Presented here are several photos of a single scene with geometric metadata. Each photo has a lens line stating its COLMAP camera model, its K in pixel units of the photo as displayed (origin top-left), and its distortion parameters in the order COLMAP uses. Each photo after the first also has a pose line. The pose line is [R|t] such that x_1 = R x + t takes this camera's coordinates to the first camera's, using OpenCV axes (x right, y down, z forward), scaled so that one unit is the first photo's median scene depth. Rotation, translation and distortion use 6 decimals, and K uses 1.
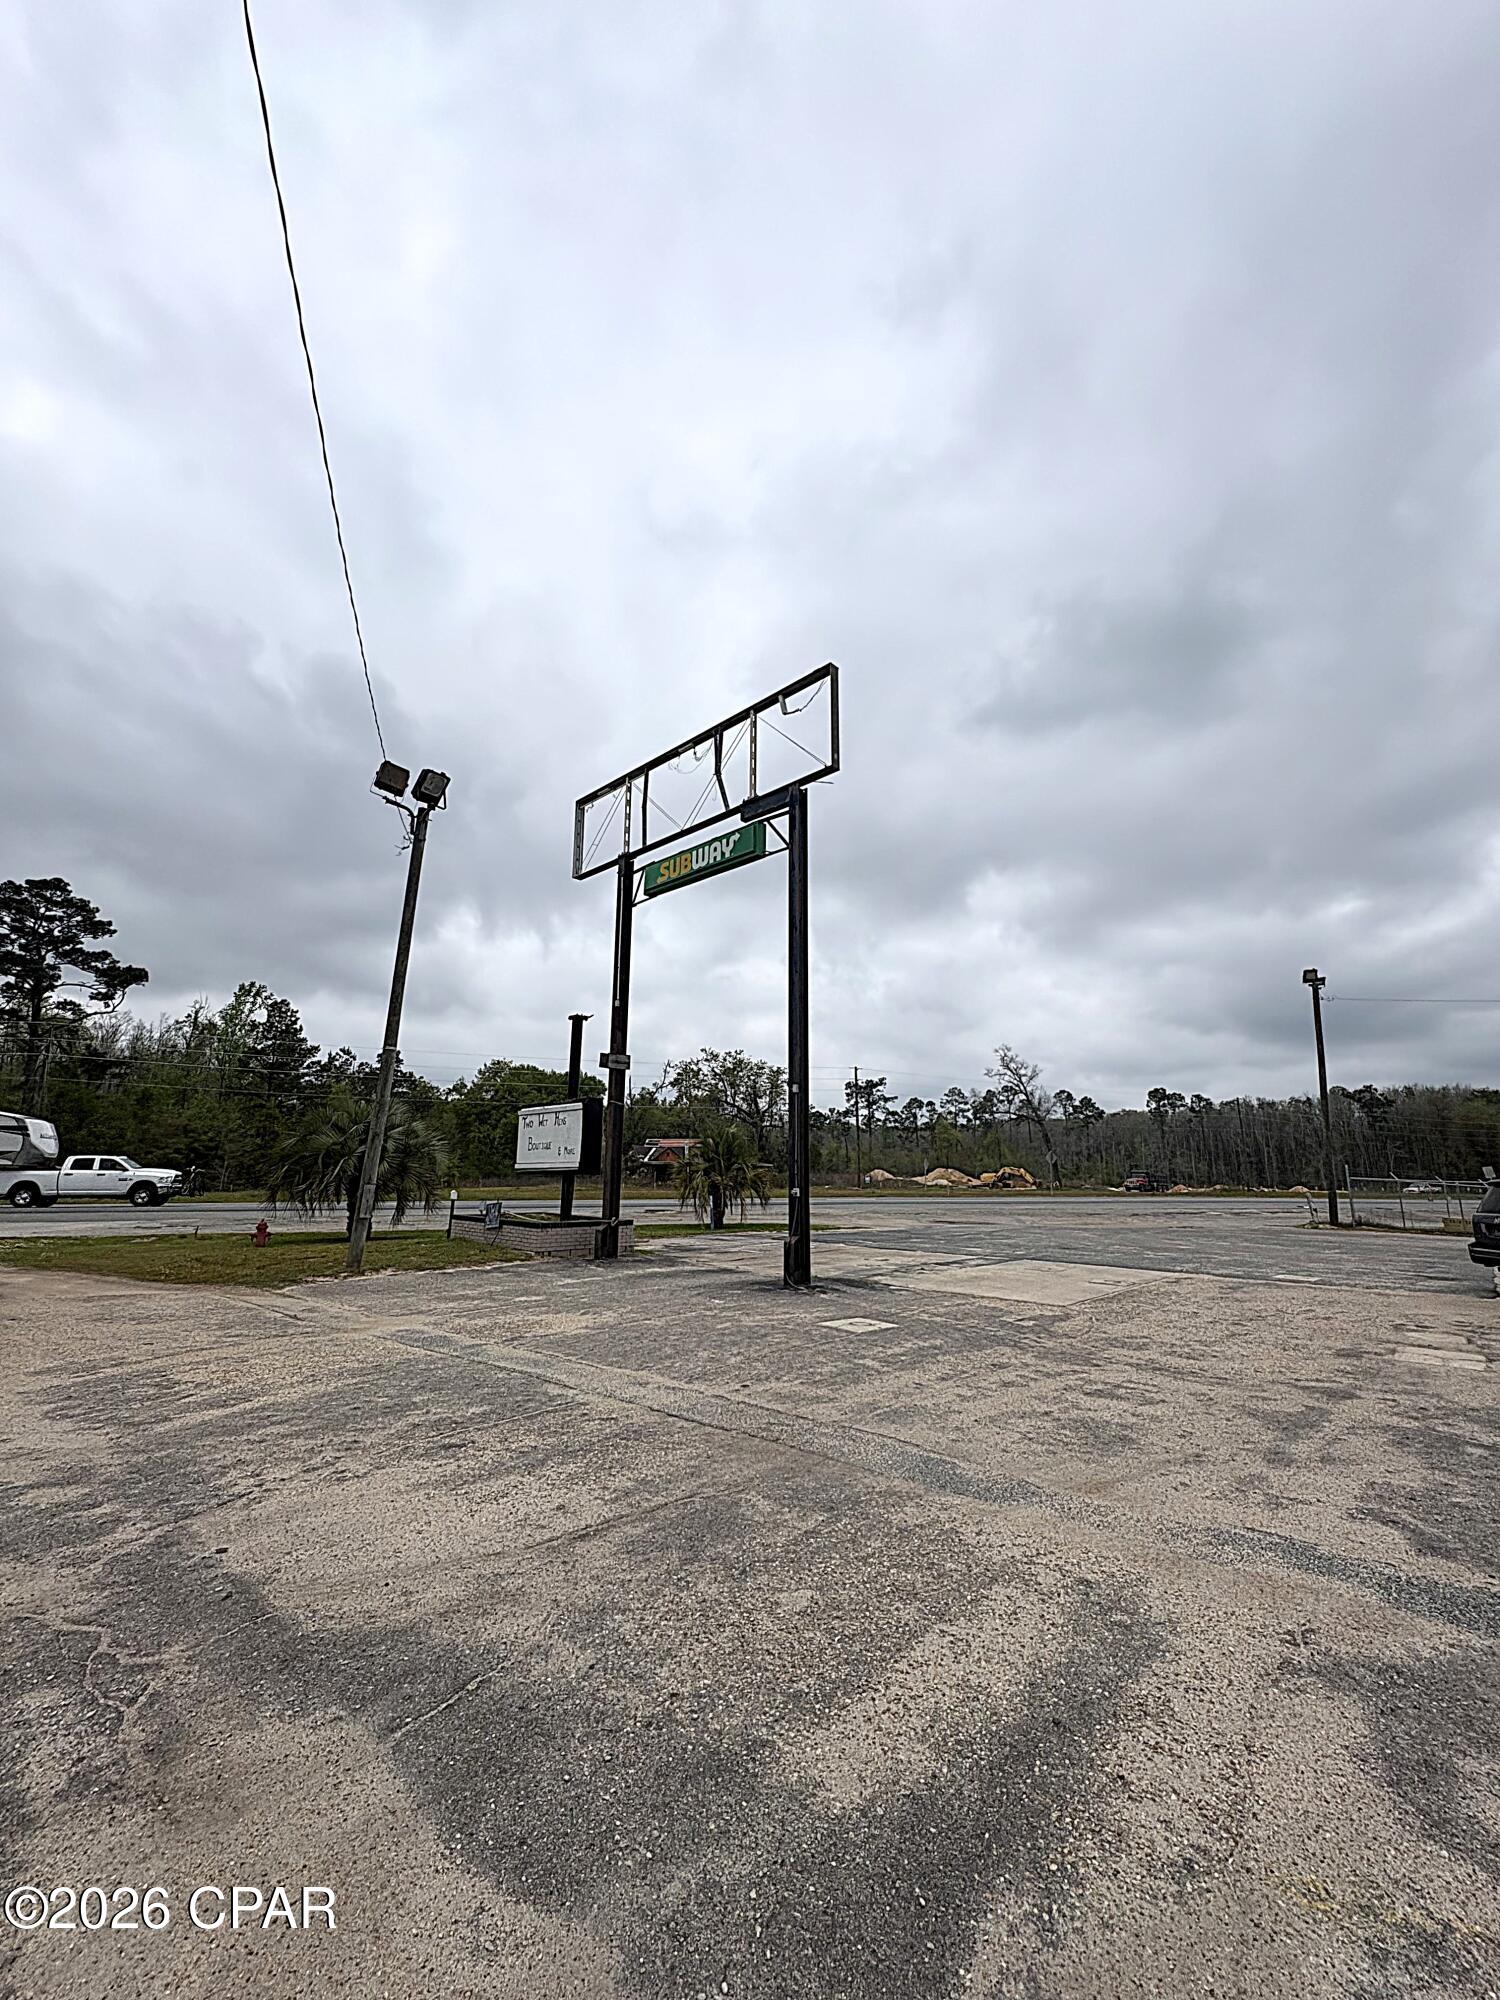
lens RADIAL K [[798.6, 0, 755.1], [0, 798.6, 1001.6], [0, 0, 1]] dist [0.001556, -0.000147]
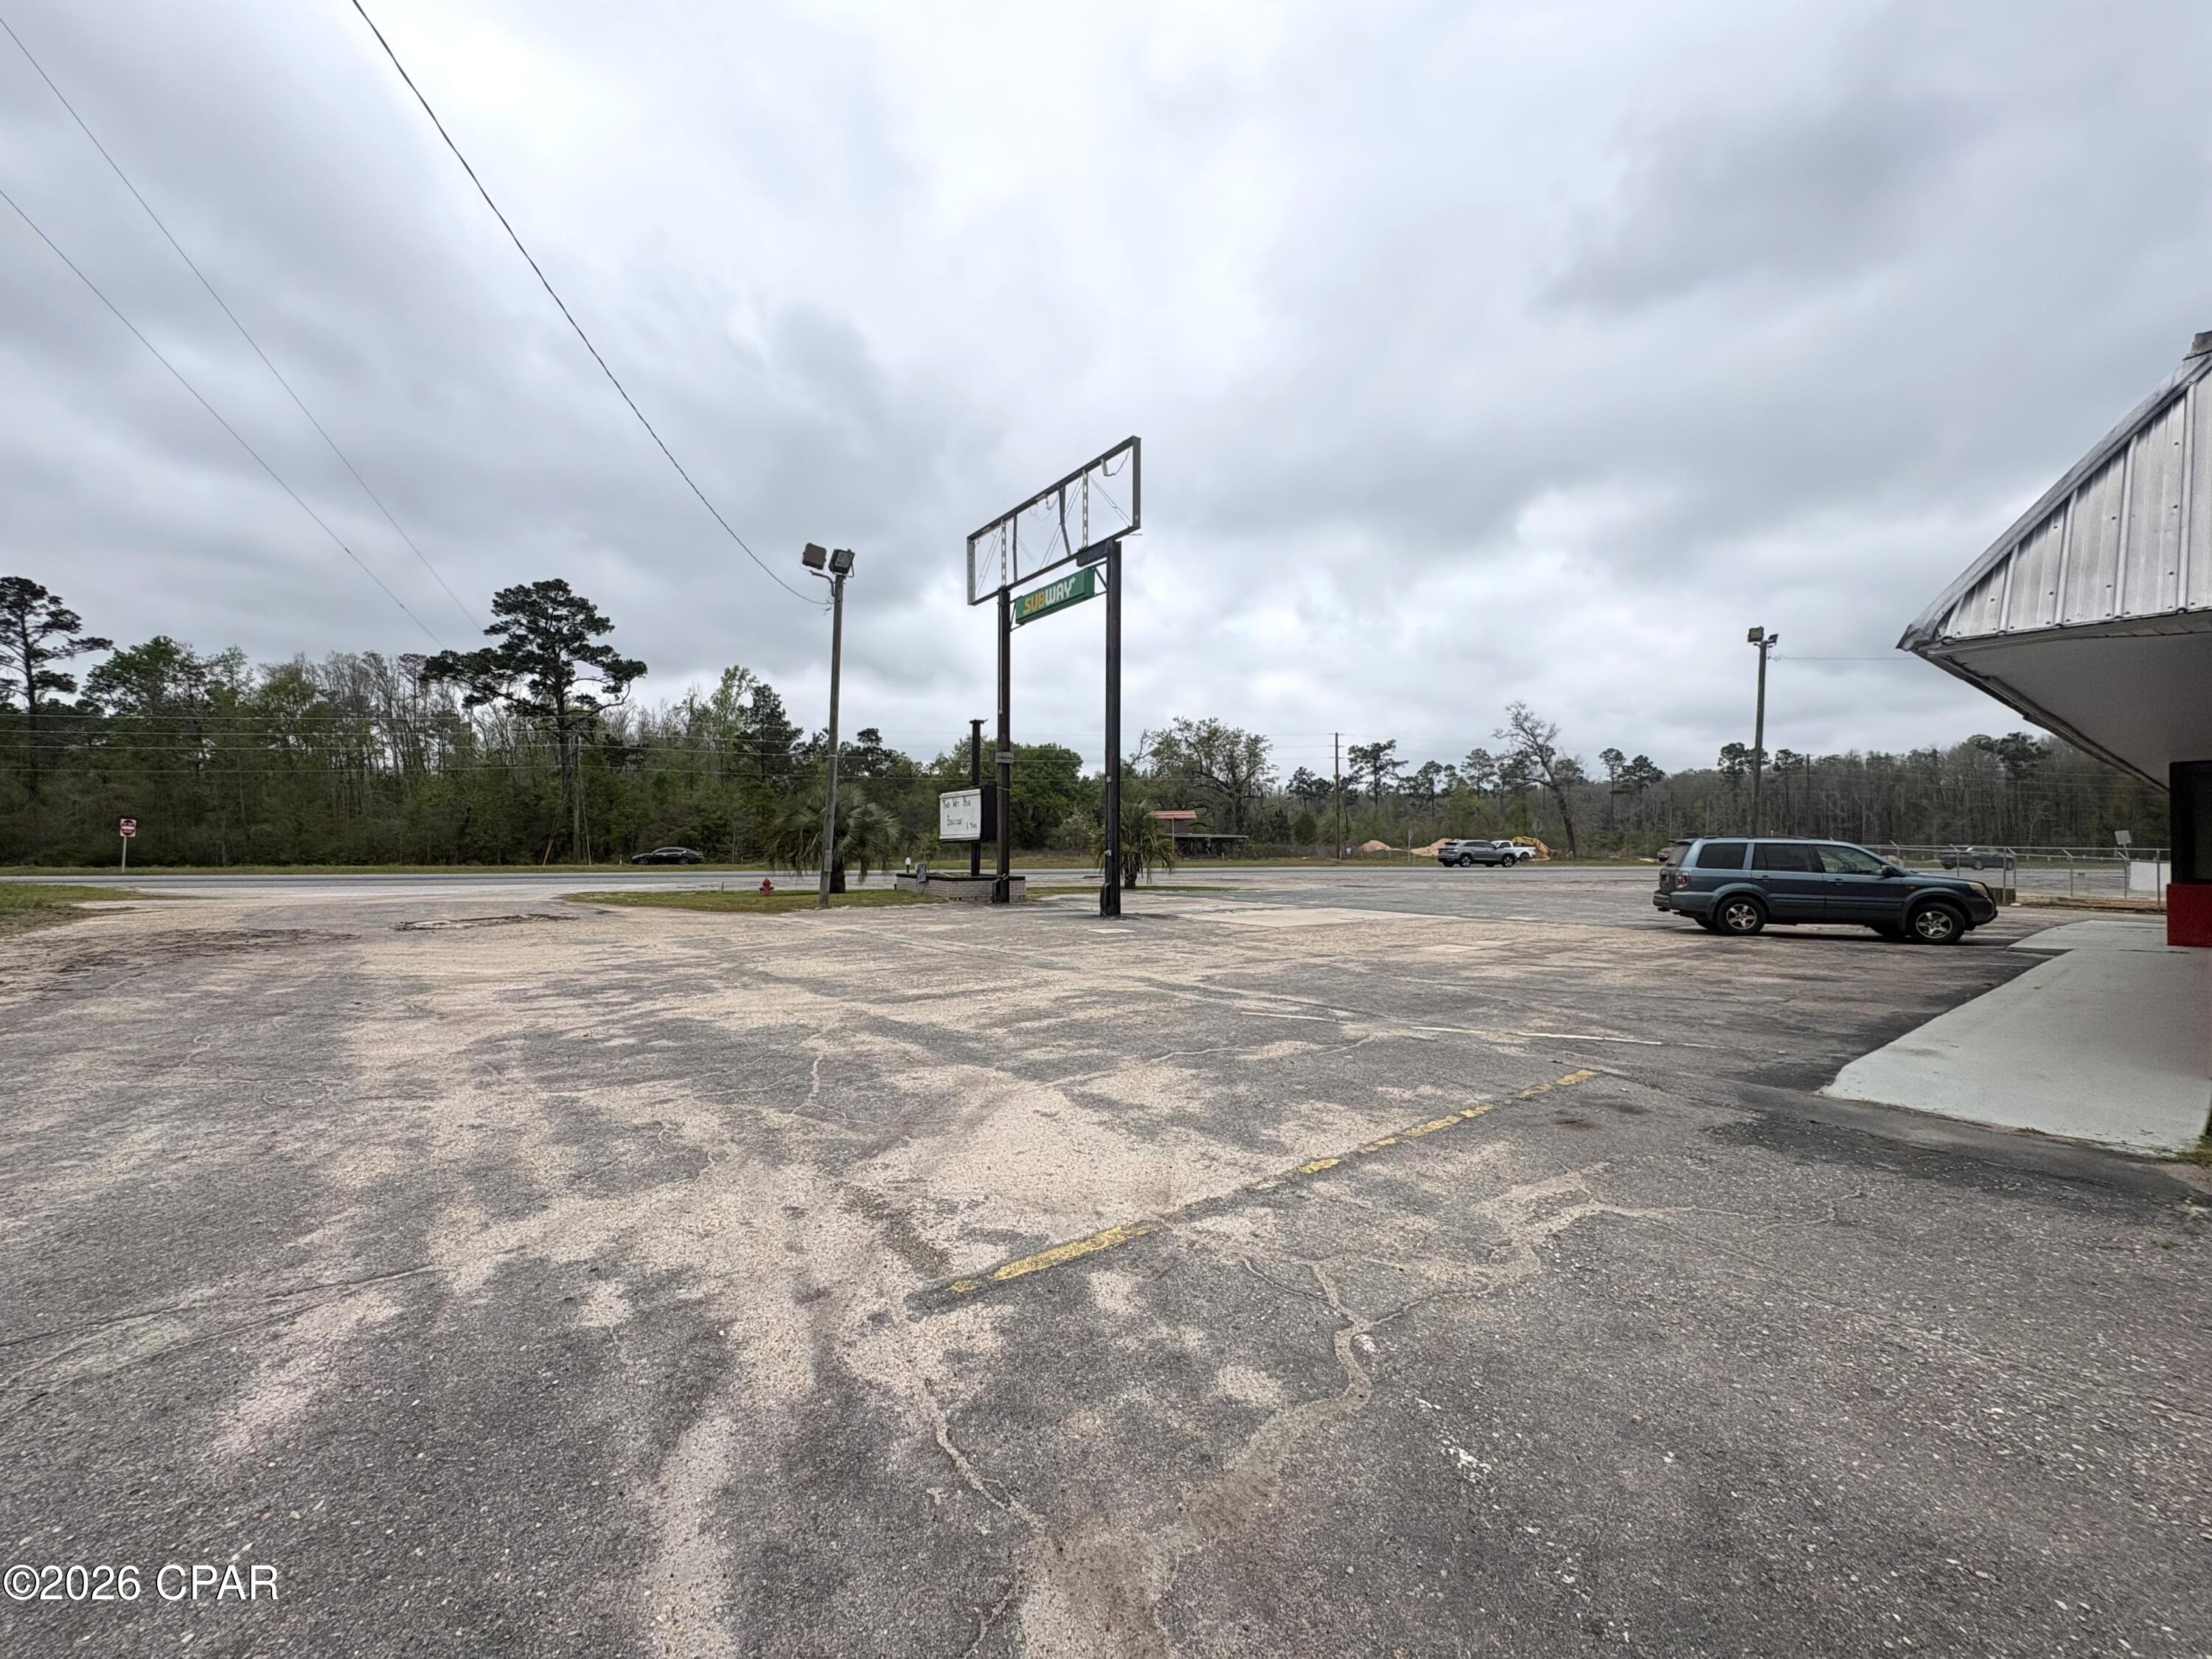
lens RADIAL K [[883.2, 0, 1109.2], [0, 883.2, 830.1], [0, 0, 1]] dist [0.001556, -0.000147]
pose [[0.984858, -0.009995, -0.173077, 0.167206], [0.042989, 0.981236, 0.187958, -0.048446], [0.167950, -0.192552, 0.966807, -0.258231]]
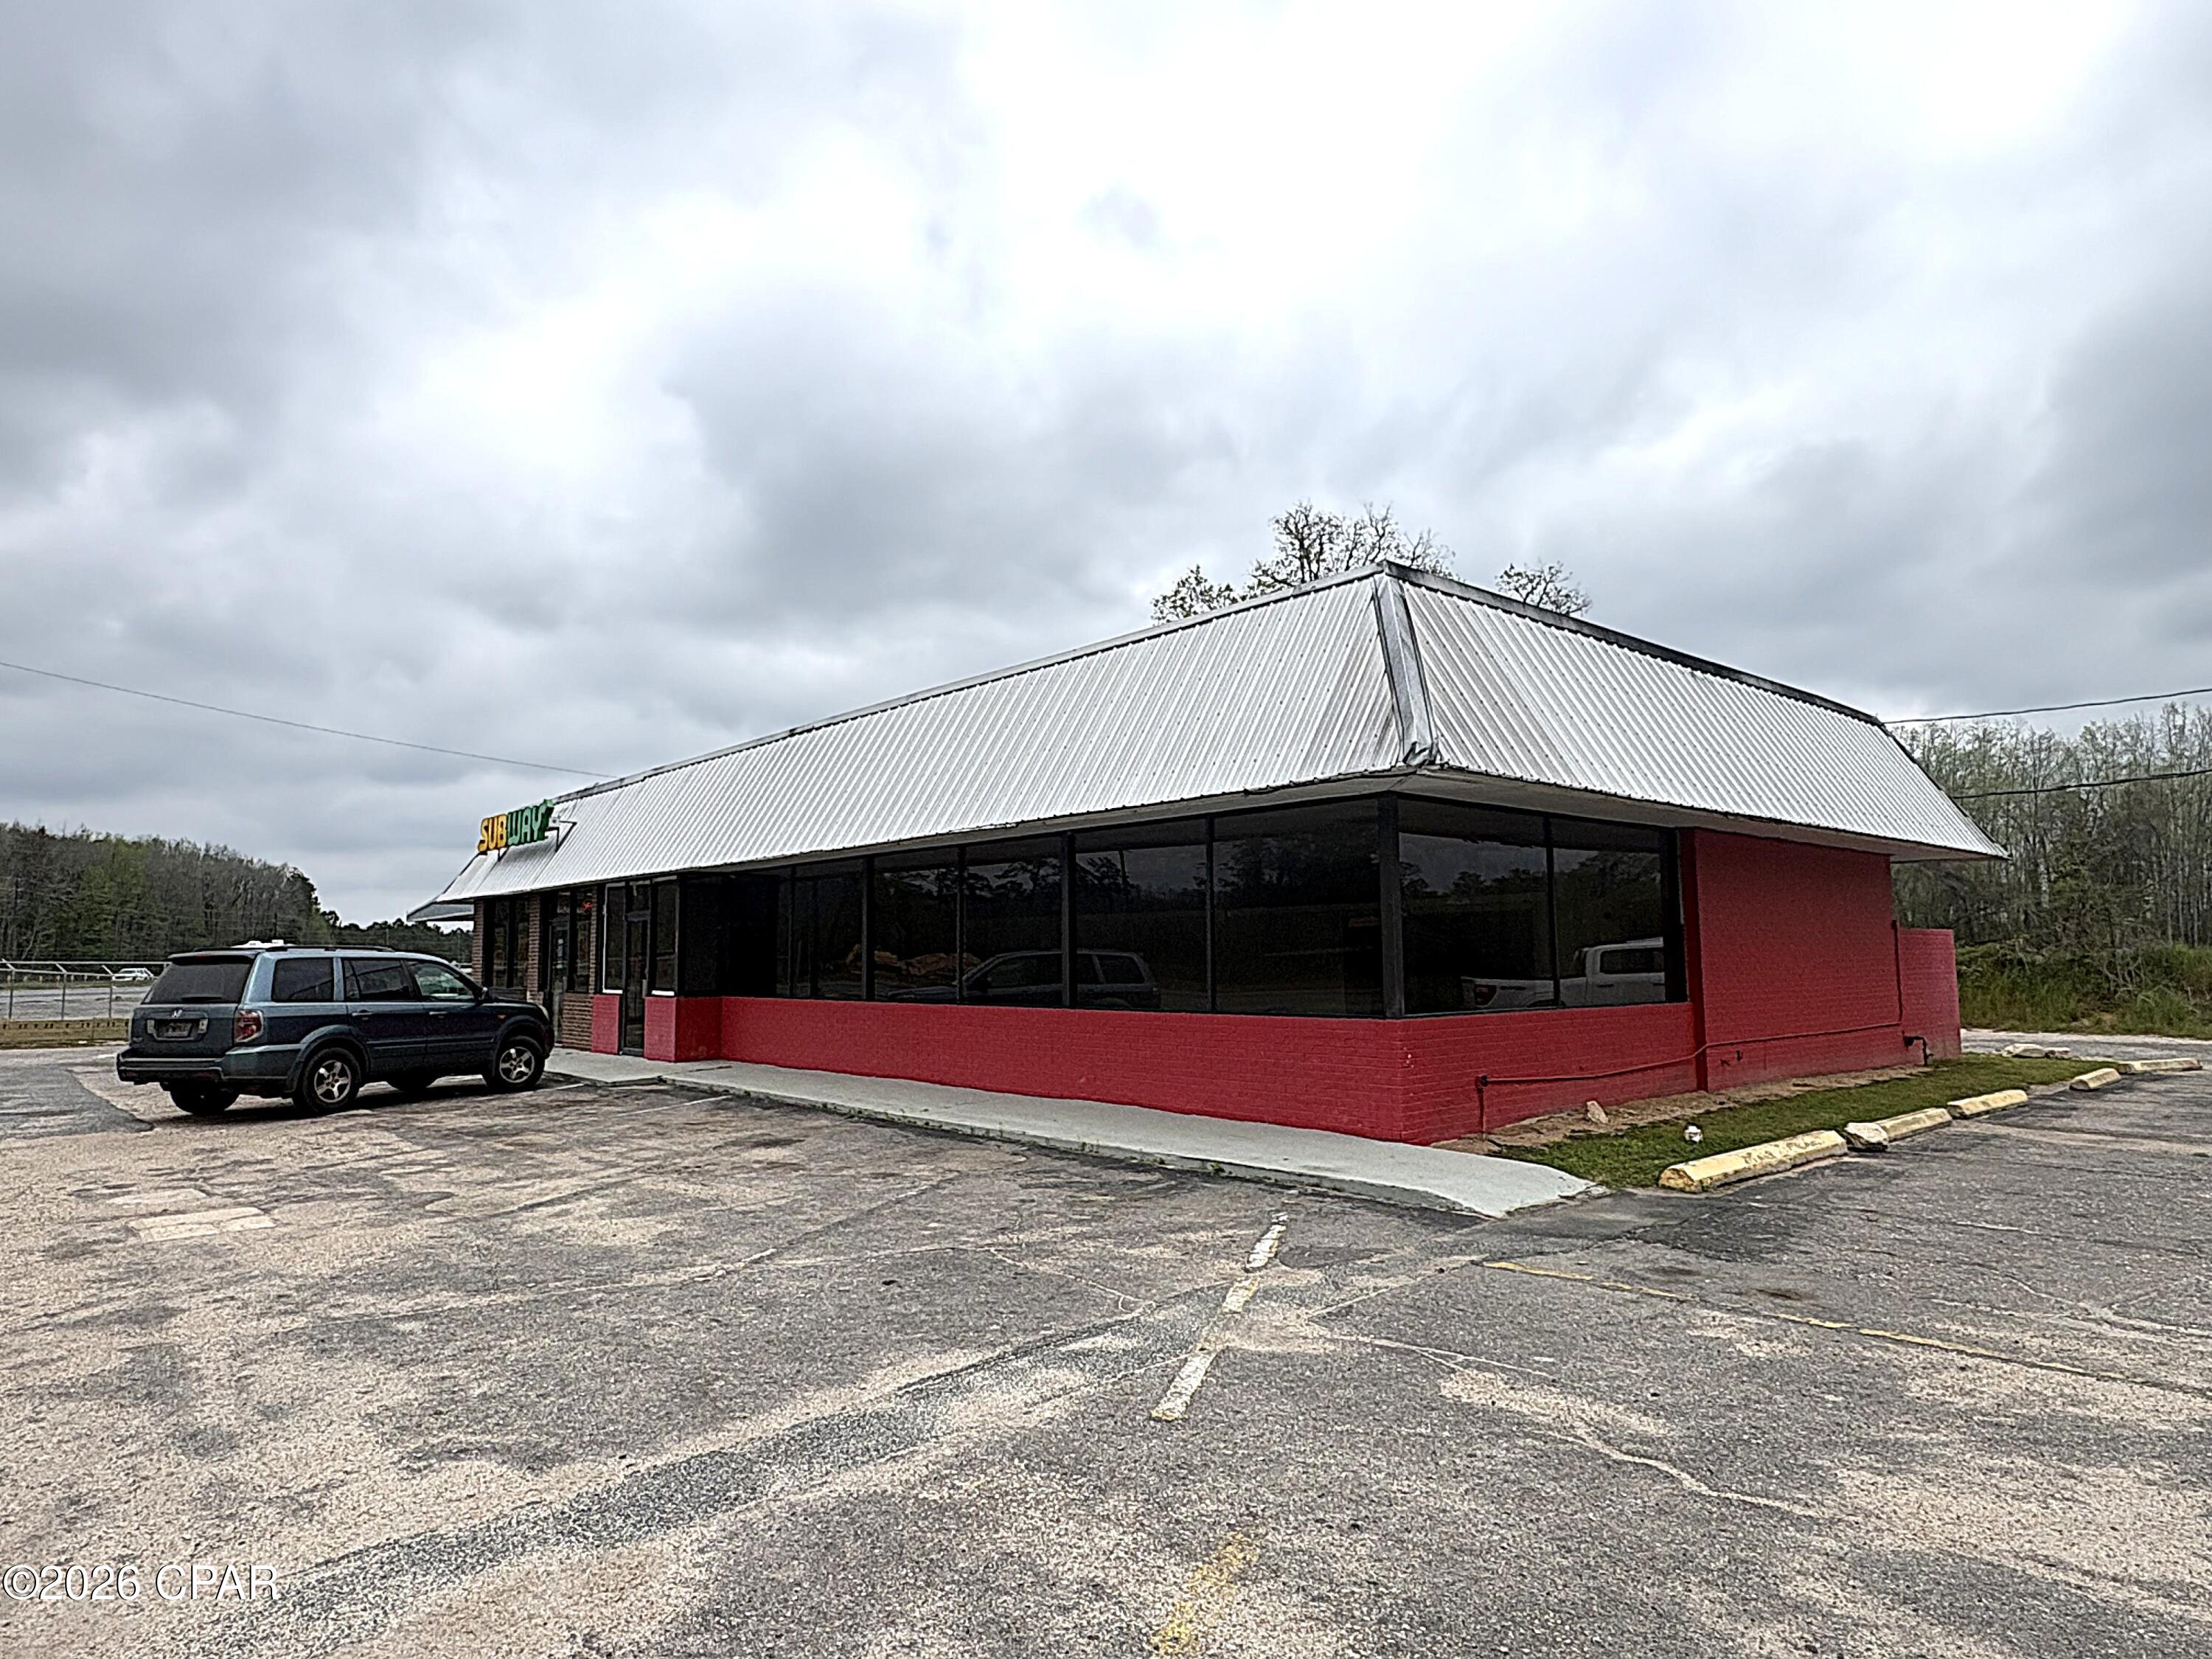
lens RADIAL K [[1304.0, 0, 1120.0], [0, 1304.0, 836.4], [0, 0, 1]] dist [-0.003317, 0.001298]
pose [[0.101346, 0.077646, 0.991817, -0.040599], [-0.198357, 0.978510, -0.056336, 0.019523], [-0.974876, -0.191024, 0.114570, 0.077103]]
